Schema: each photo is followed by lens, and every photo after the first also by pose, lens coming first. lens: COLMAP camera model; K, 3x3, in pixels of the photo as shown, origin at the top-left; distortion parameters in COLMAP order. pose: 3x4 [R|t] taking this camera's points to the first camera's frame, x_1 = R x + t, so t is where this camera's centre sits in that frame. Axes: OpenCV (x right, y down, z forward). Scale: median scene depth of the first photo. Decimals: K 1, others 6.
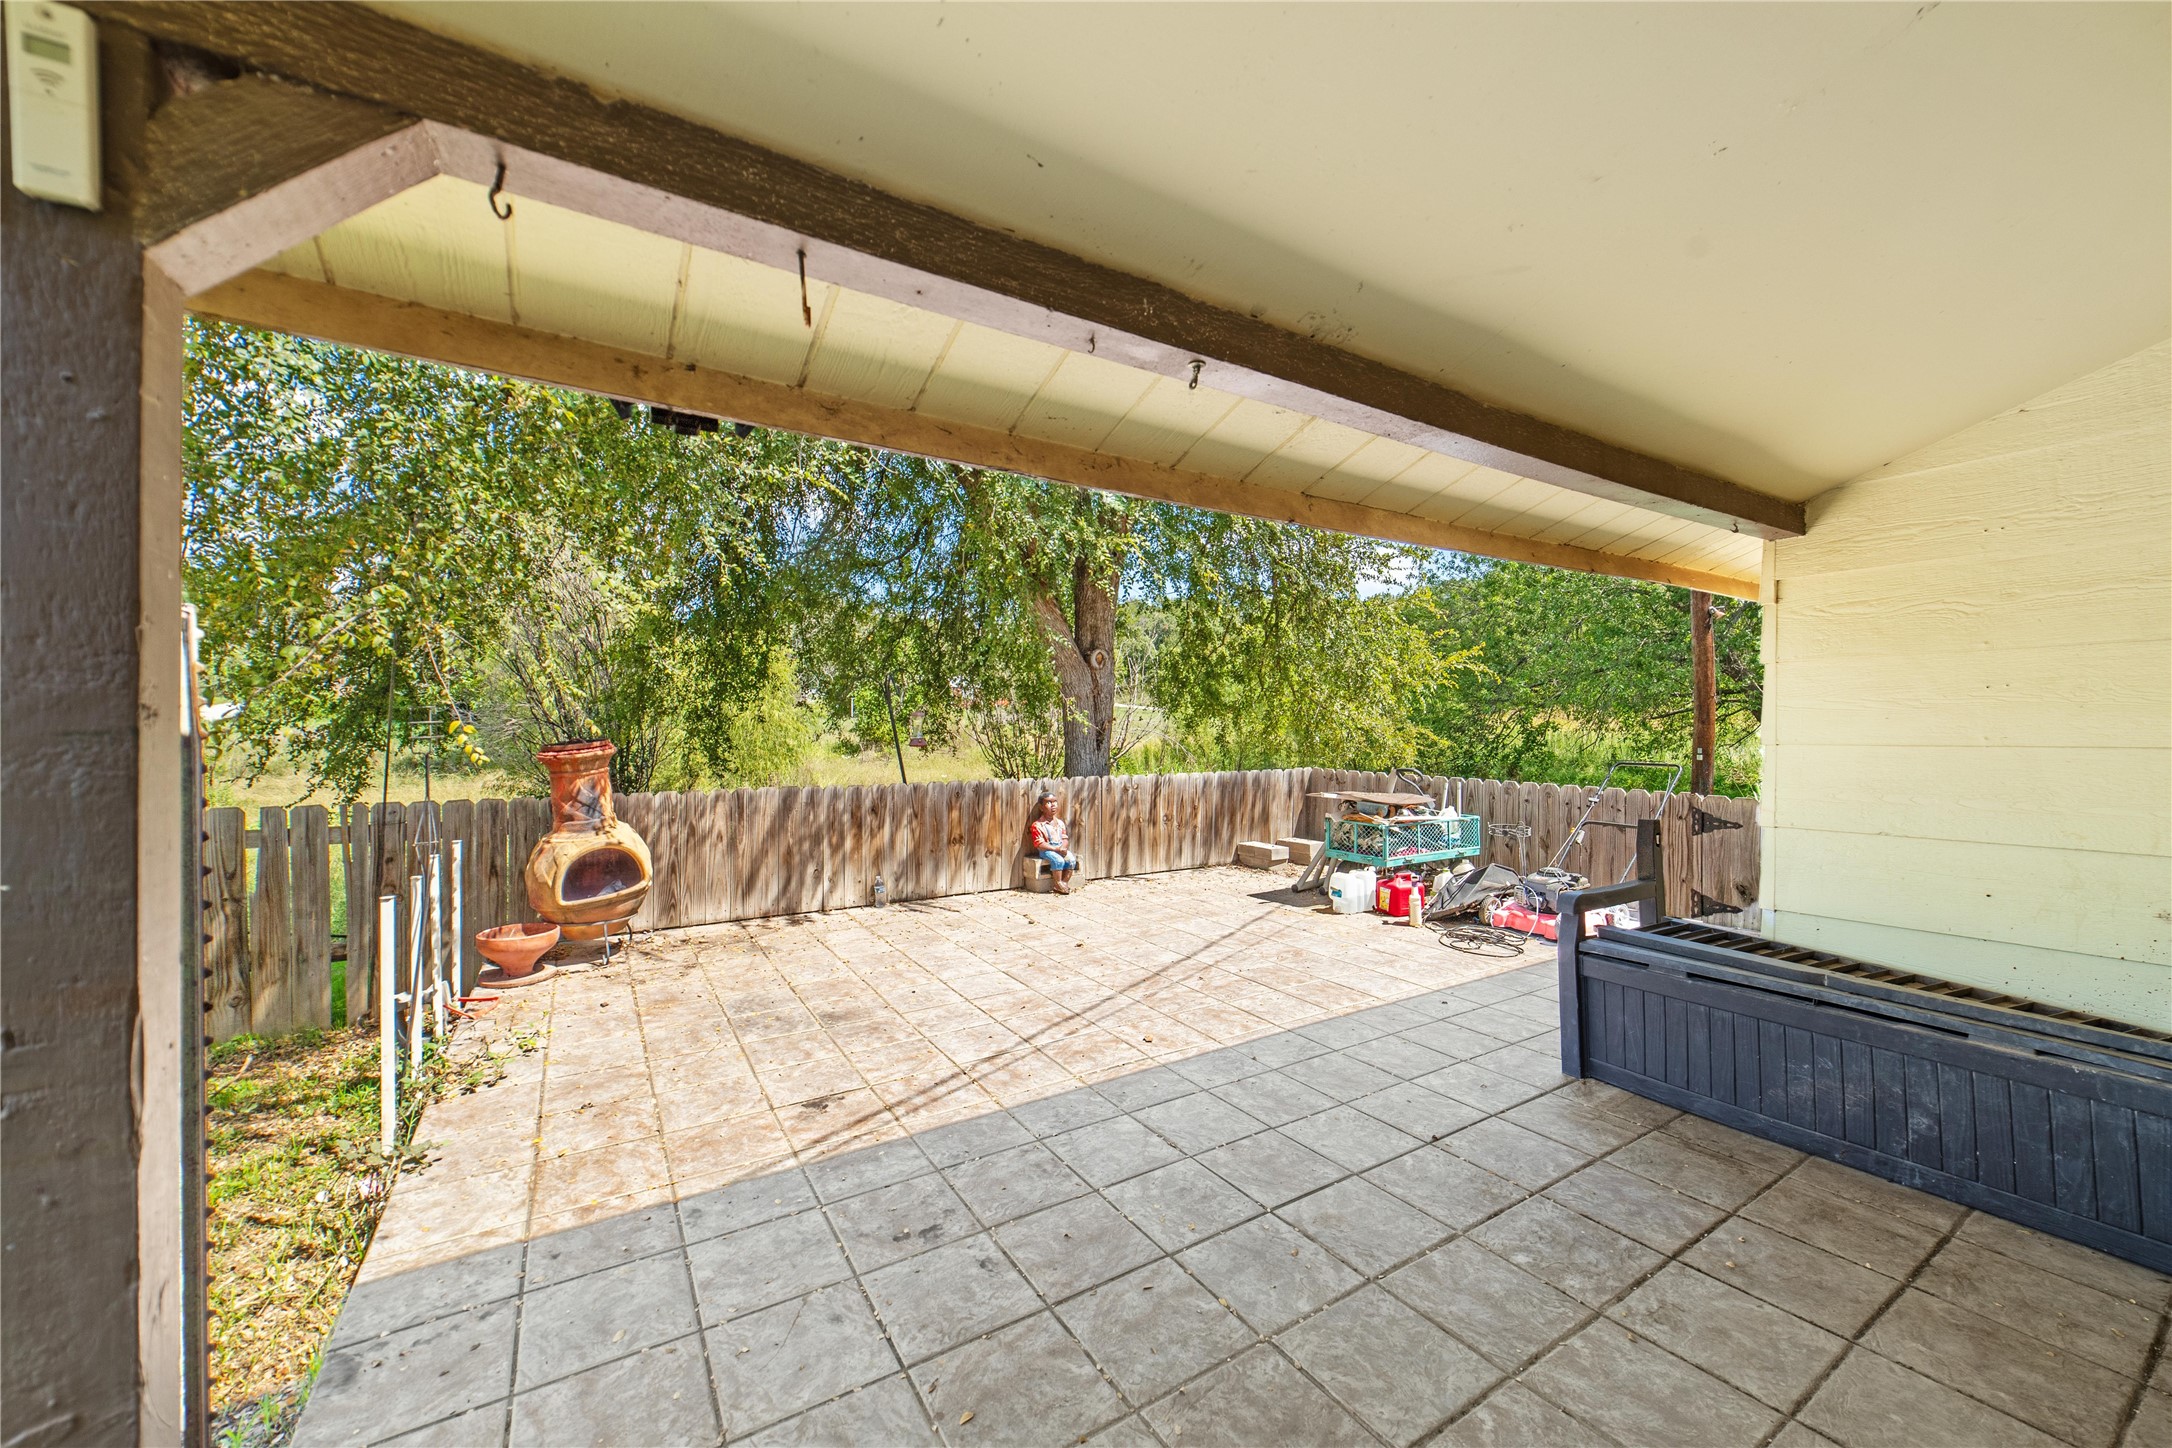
lens RADIAL K [[824.6, 0, 1095.4], [0, 824.6, 723.6], [0, 0, 1]] dist [-0.000709, 0.000150]
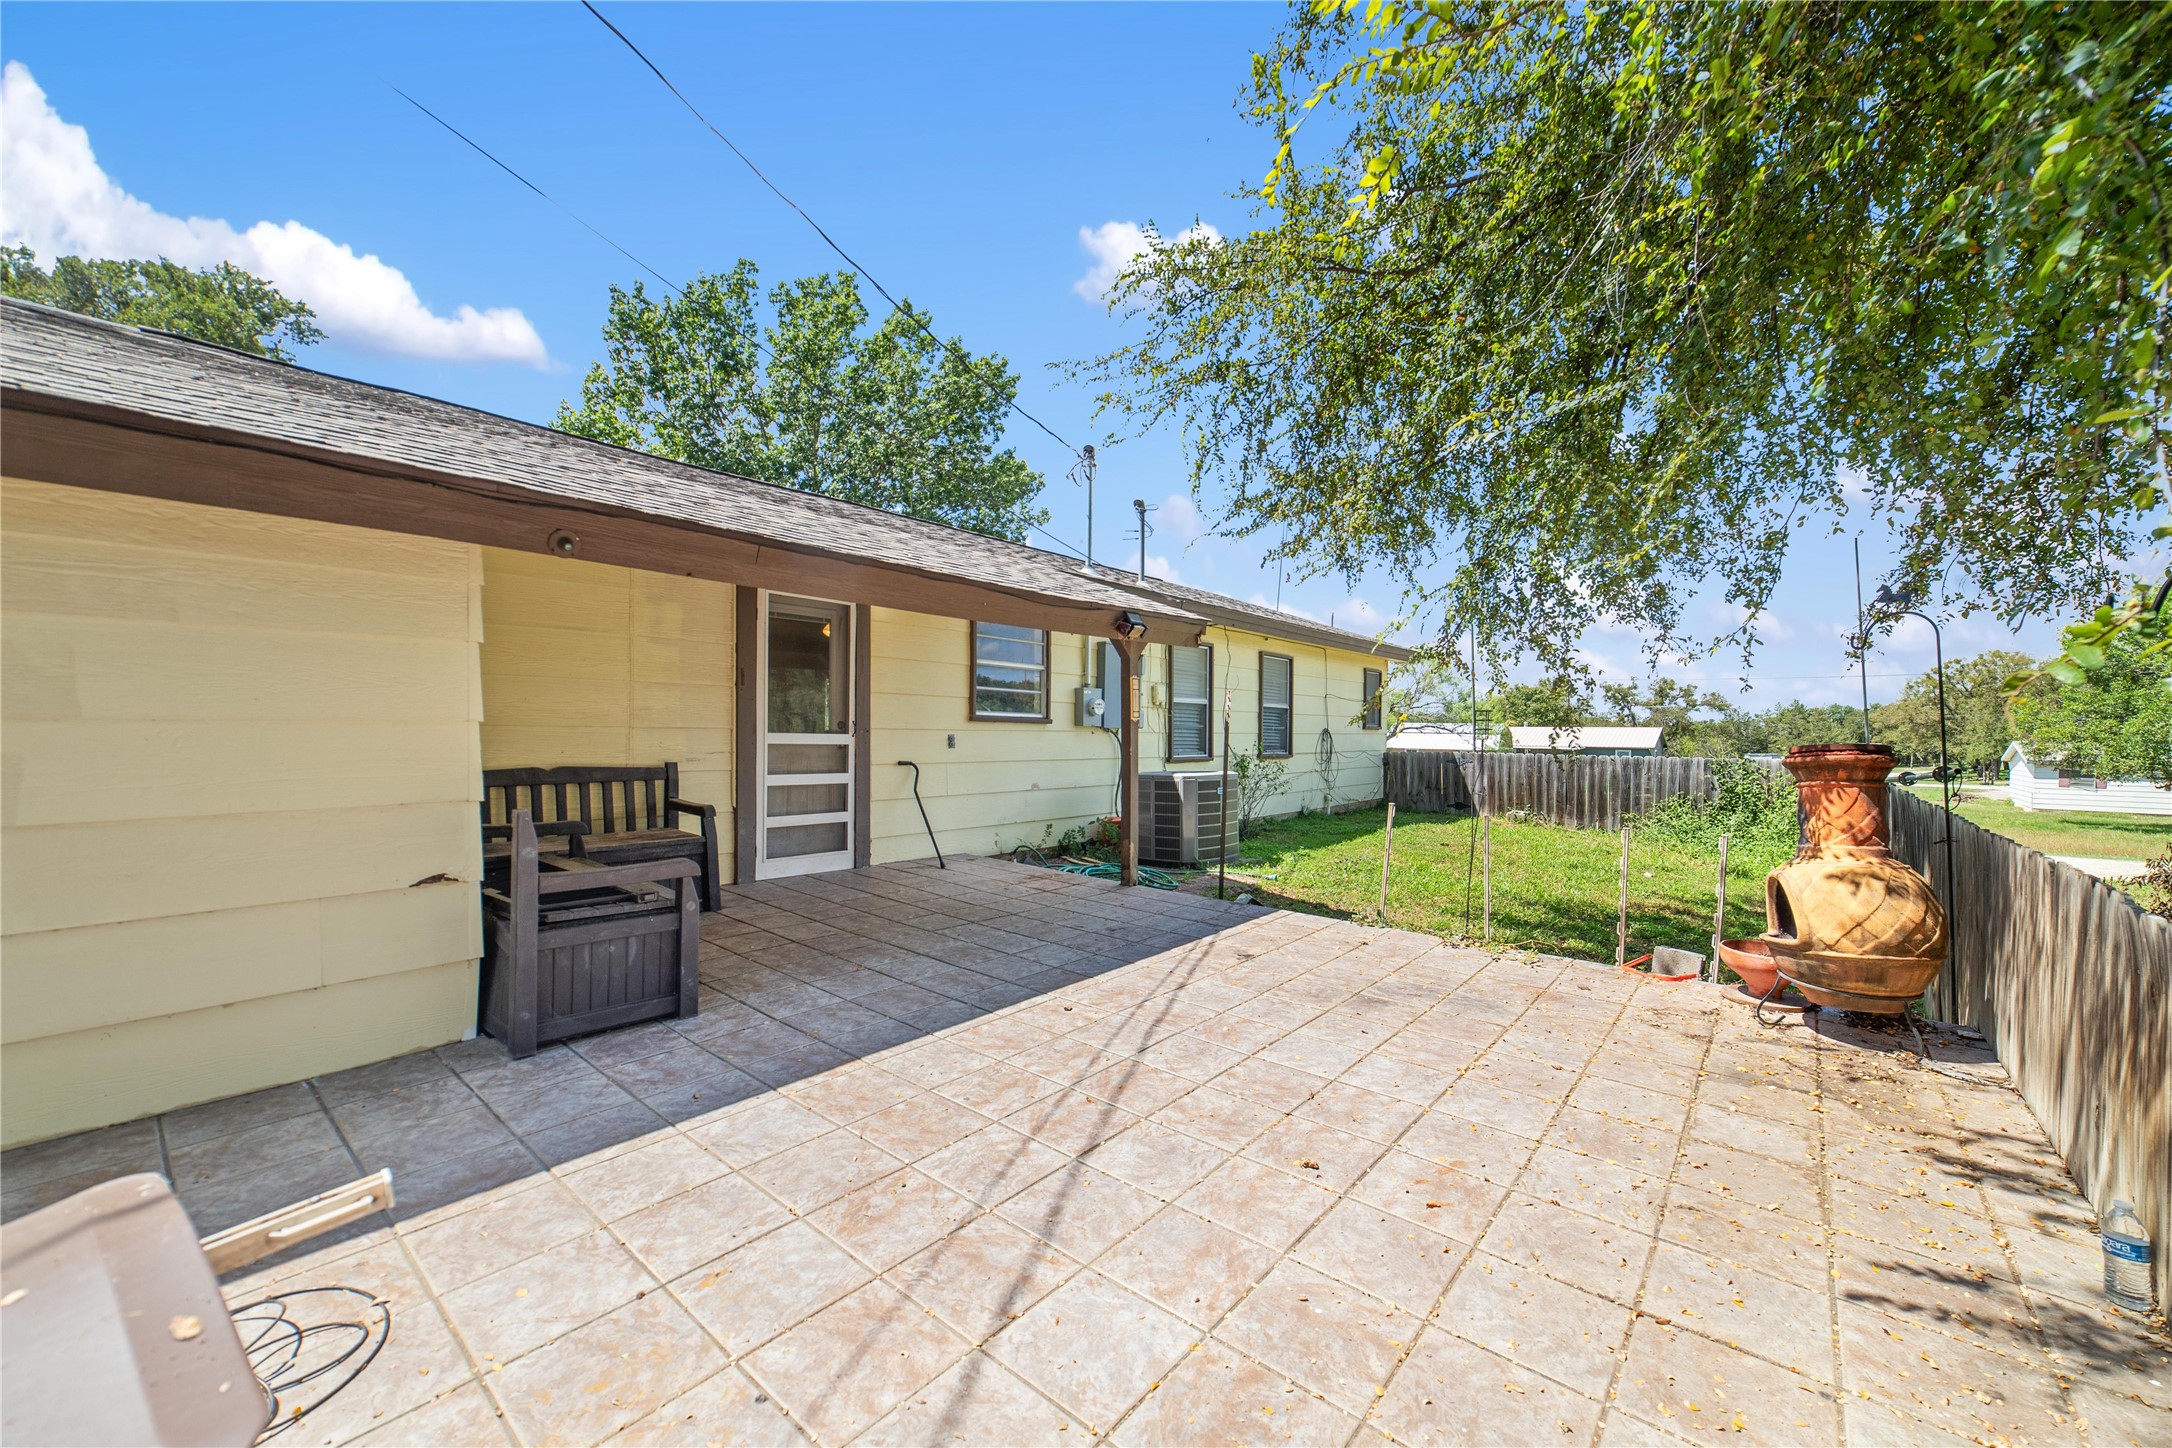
lens RADIAL K [[824.6, 0, 1095.4], [0, 824.6, 723.6], [0, 0, 1]] dist [-0.000709, 0.000150]
pose [[-0.952664, -0.012866, -0.303752, 0.349298], [-0.013988, 0.999901, 0.001516, 0.011933], [0.303702, 0.005693, -0.952750, 1.972573]]
